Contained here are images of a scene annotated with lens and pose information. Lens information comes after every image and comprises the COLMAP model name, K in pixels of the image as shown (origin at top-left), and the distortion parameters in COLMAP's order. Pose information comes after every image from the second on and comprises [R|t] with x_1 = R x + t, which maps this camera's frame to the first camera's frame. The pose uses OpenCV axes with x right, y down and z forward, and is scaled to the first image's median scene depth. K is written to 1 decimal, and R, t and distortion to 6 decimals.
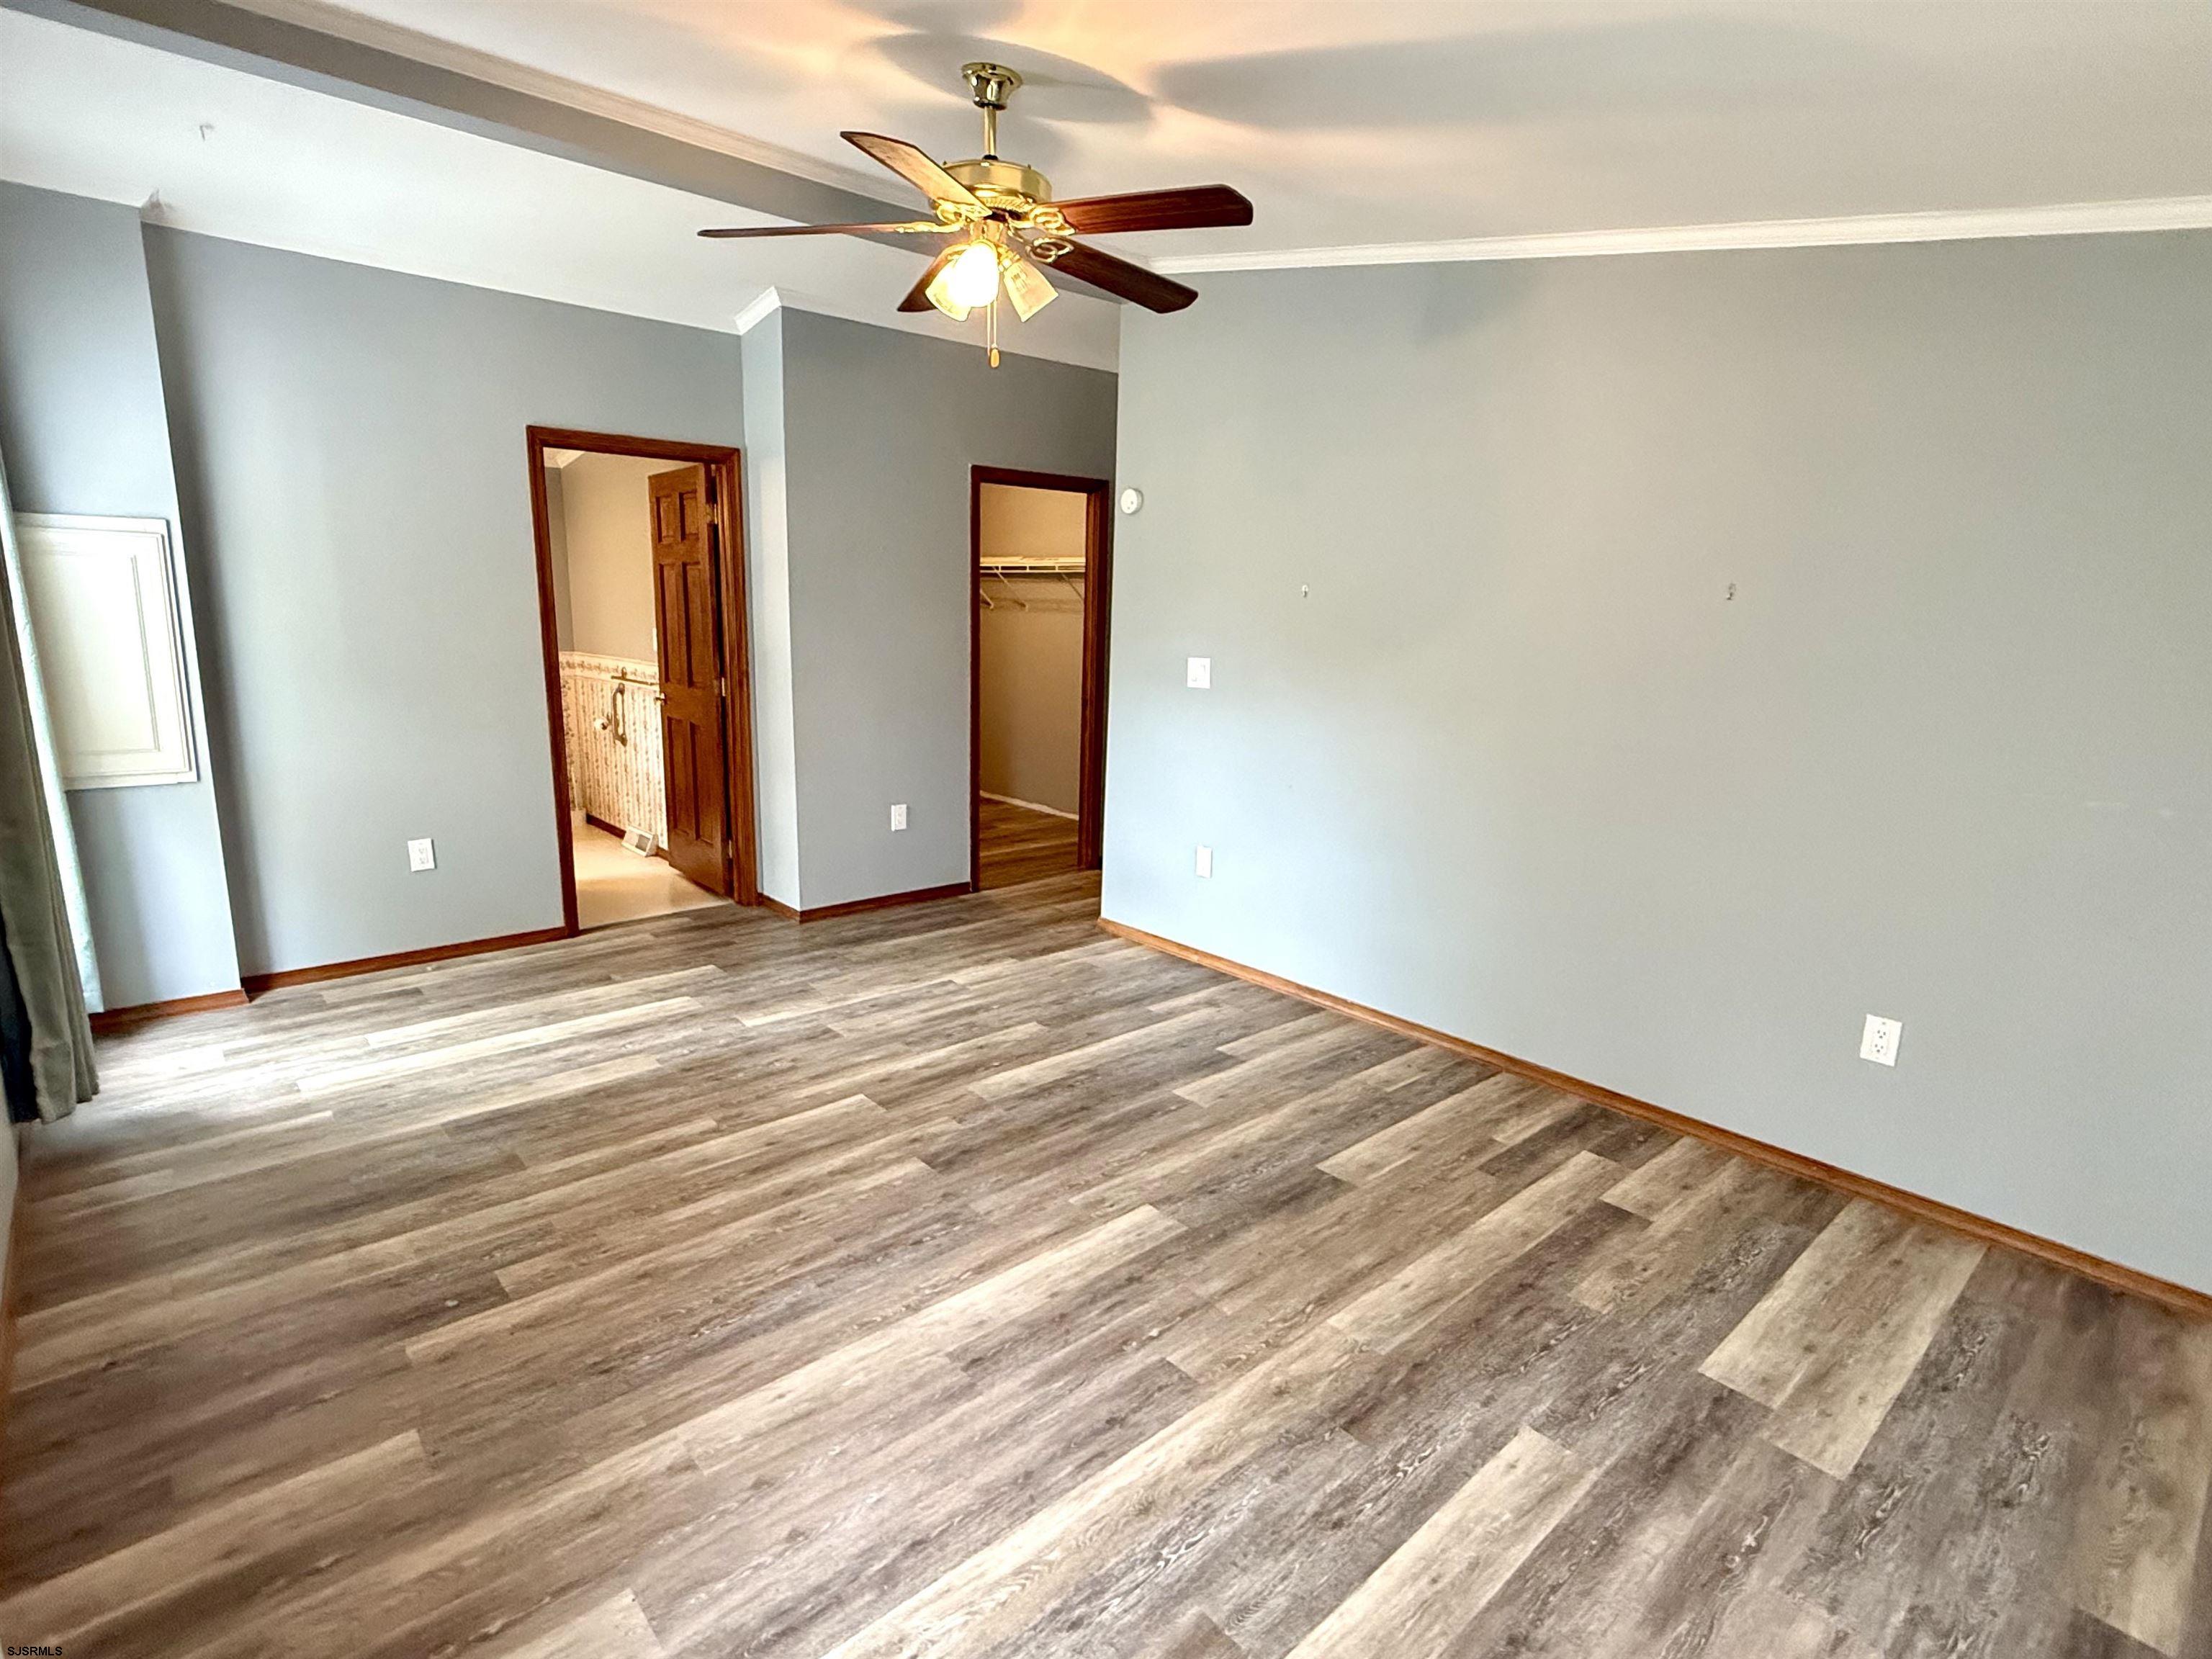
lens RADIAL K [[1110.1, 0, 1103.5], [0, 1110.1, 830.8], [0, 0, 1]] dist [0.000107, -0.000814]
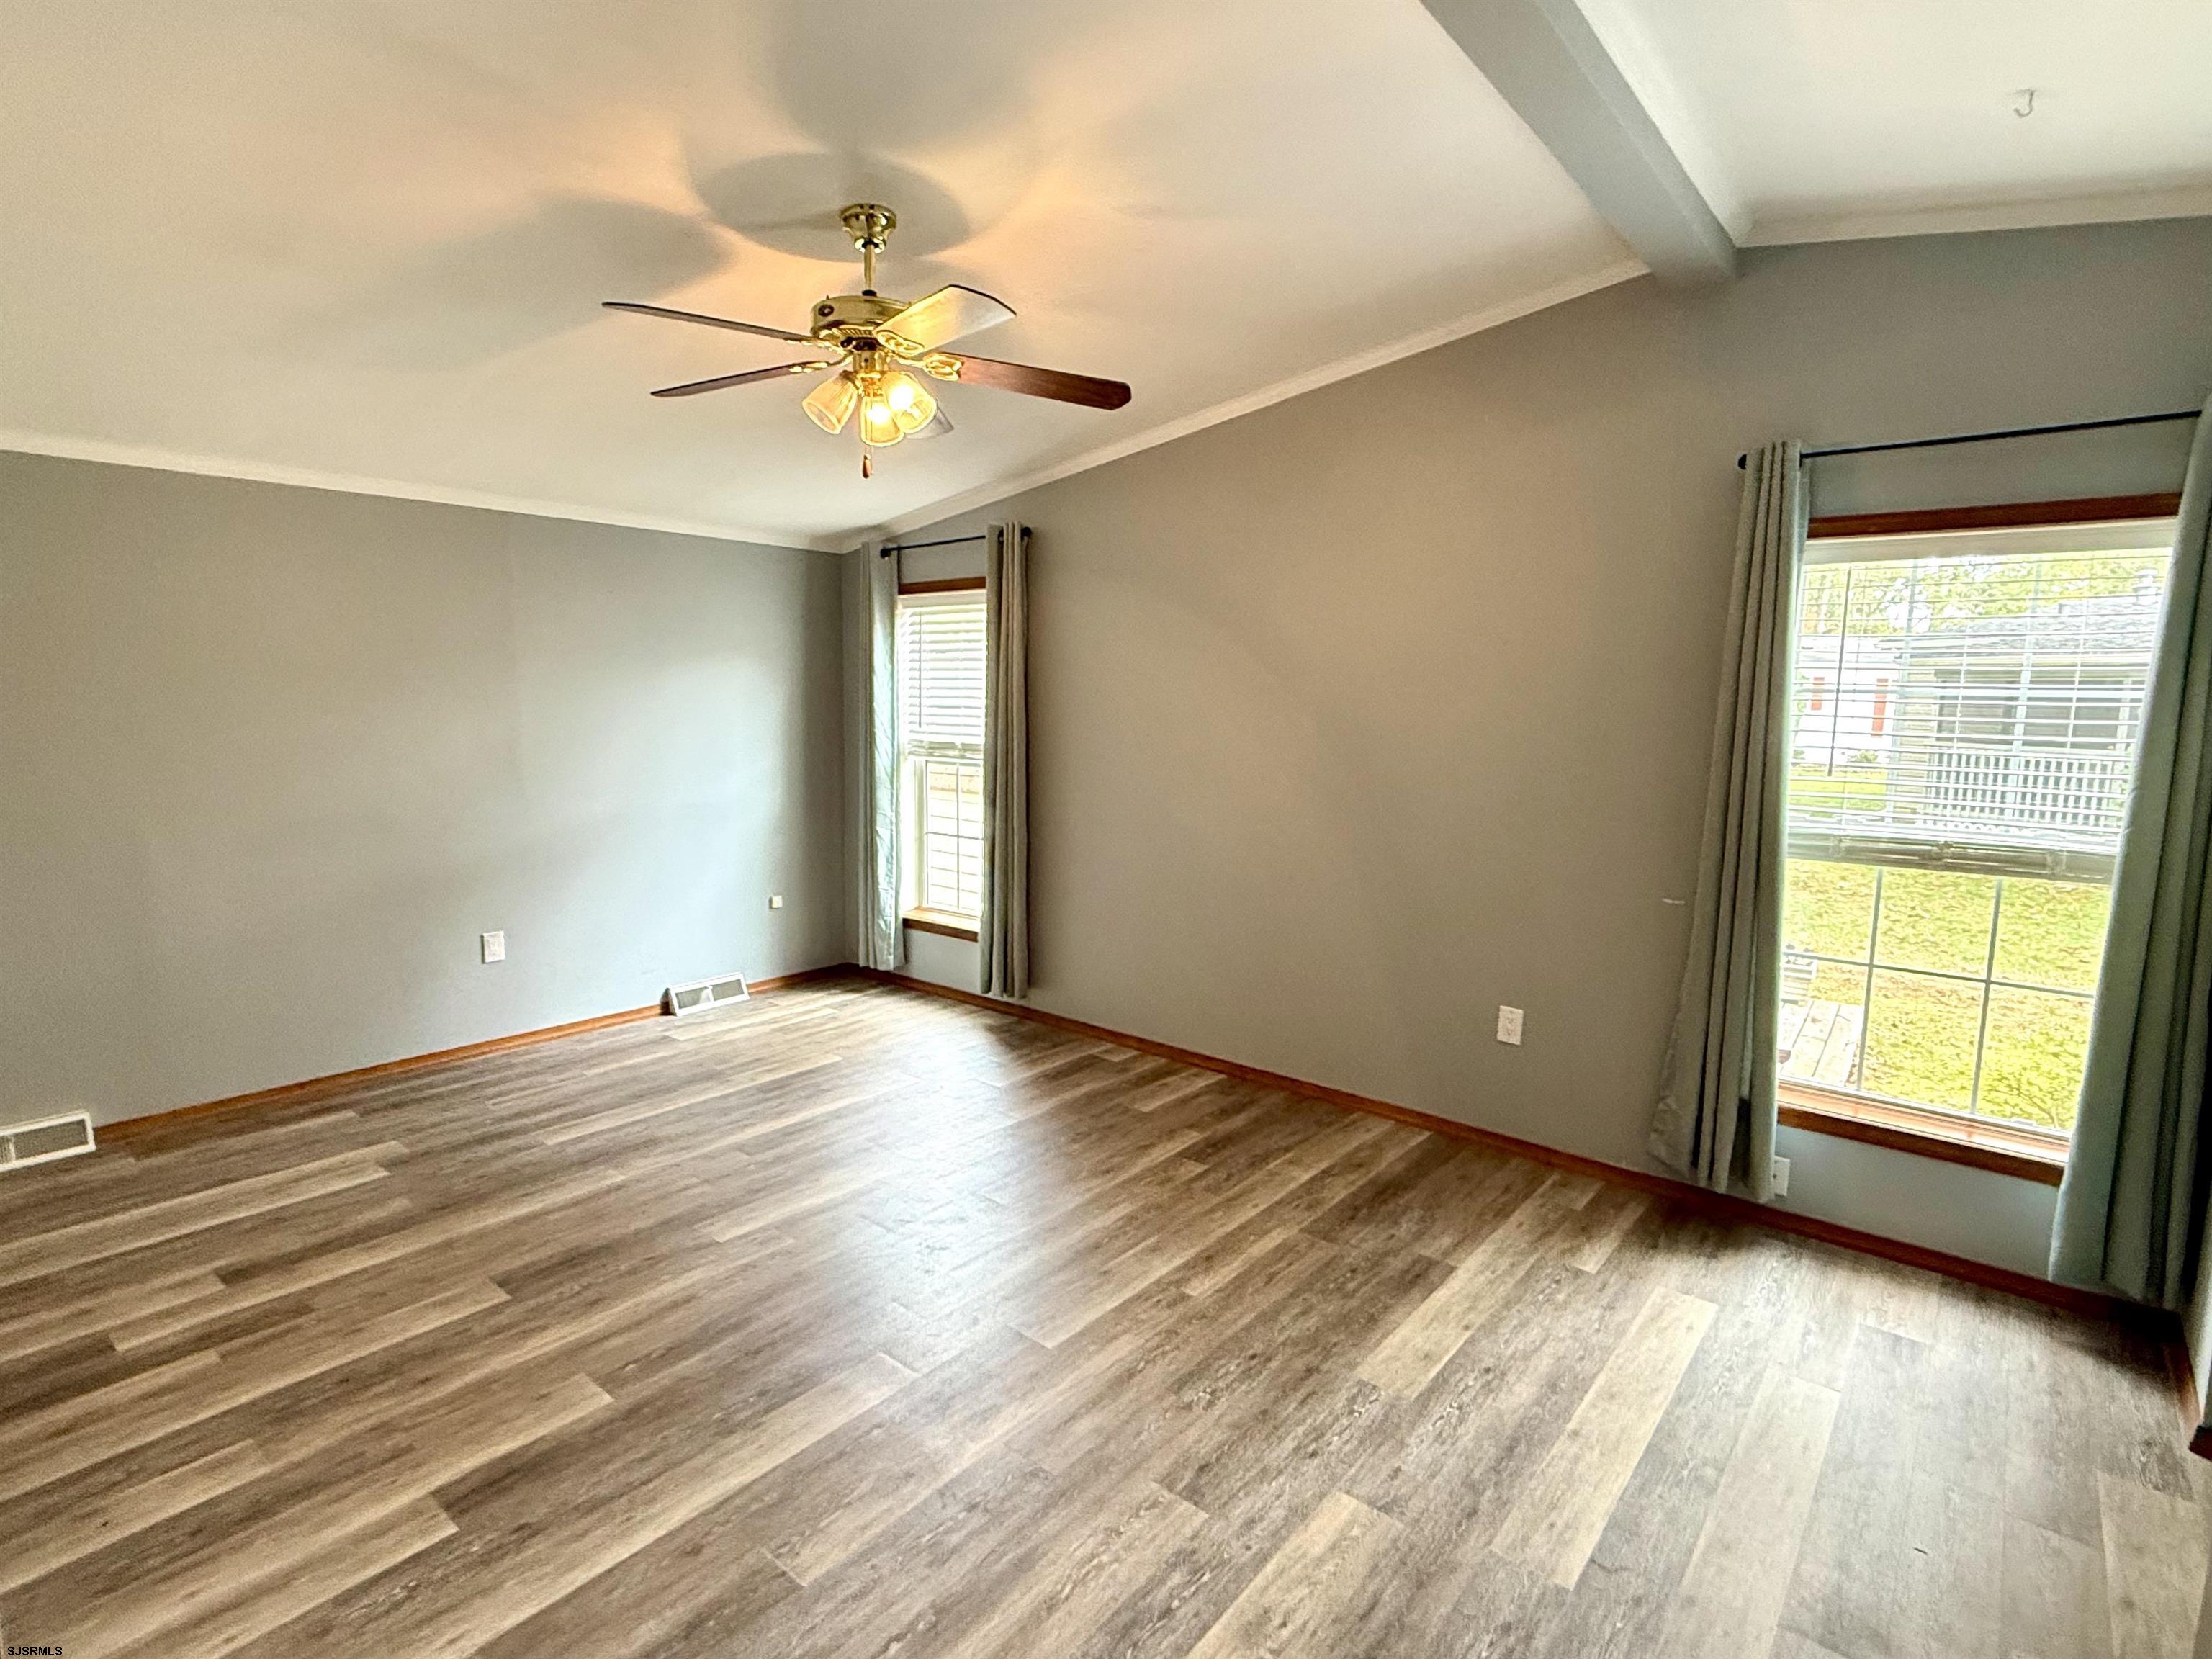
lens RADIAL K [[1110.1, 0, 1102.1], [0, 1110.1, 821.6], [0, 0, 1]] dist [0.000107, -0.000814]
pose [[-0.987886, -0.027270, -0.152764, -0.137221], [-0.074543, 0.946811, 0.313038, -0.383123], [0.136102, 0.320633, -0.937374, 1.754730]]
